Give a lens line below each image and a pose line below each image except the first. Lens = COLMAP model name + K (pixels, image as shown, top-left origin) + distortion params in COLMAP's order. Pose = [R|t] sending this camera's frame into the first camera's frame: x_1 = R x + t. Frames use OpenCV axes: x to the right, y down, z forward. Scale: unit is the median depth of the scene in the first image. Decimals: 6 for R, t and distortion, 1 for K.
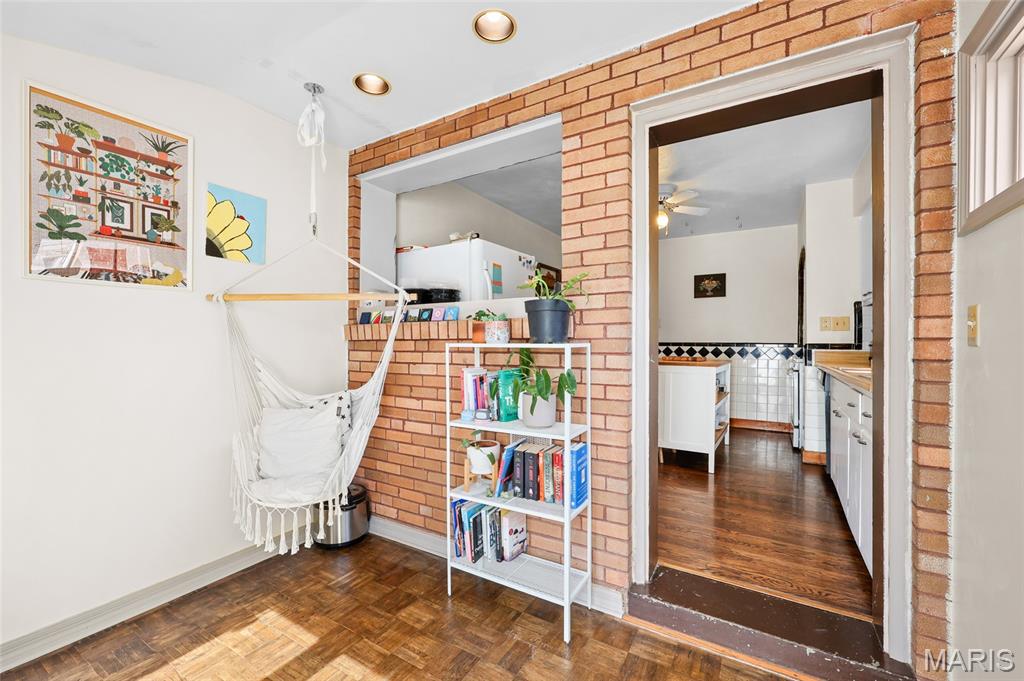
lens RADIAL K [[428.5, 0, 513.2], [0, 428.5, 344.0], [0, 0, 1]] dist [0.008104, -0.000024]
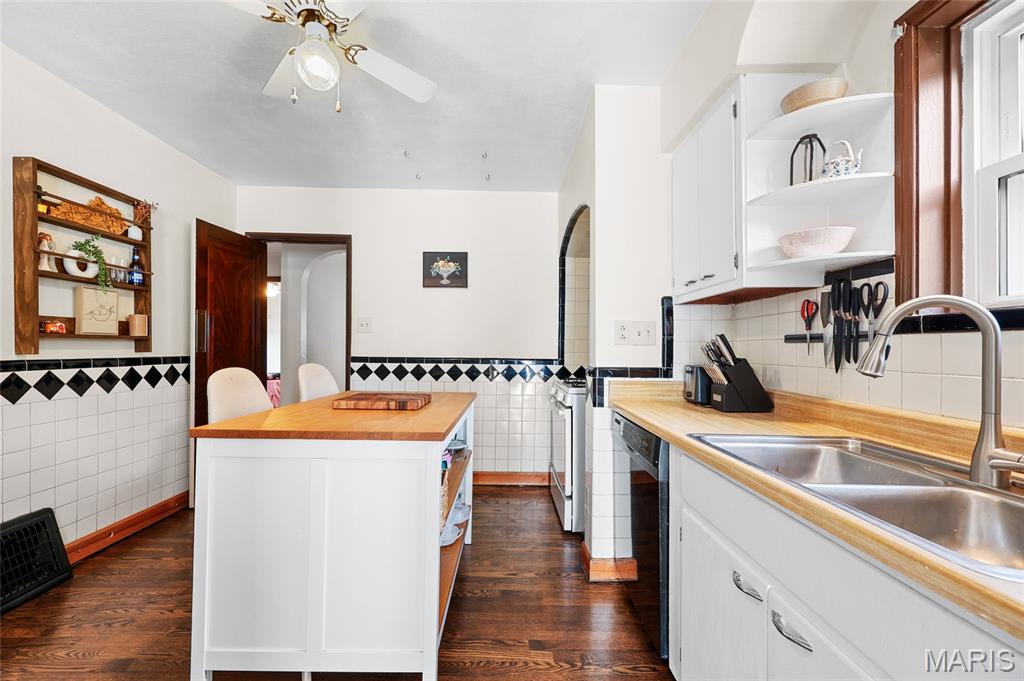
lens RADIAL K [[428.5, 0, 509.2], [0, 428.5, 343.2], [0, 0, 1]] dist [0.008104, -0.000024]
pose [[0.849674, 0.009618, 0.527221, 0.243993], [-0.001589, 0.999876, -0.015680, -0.019737], [-0.527307, 0.012485, 0.849583, 0.490441]]
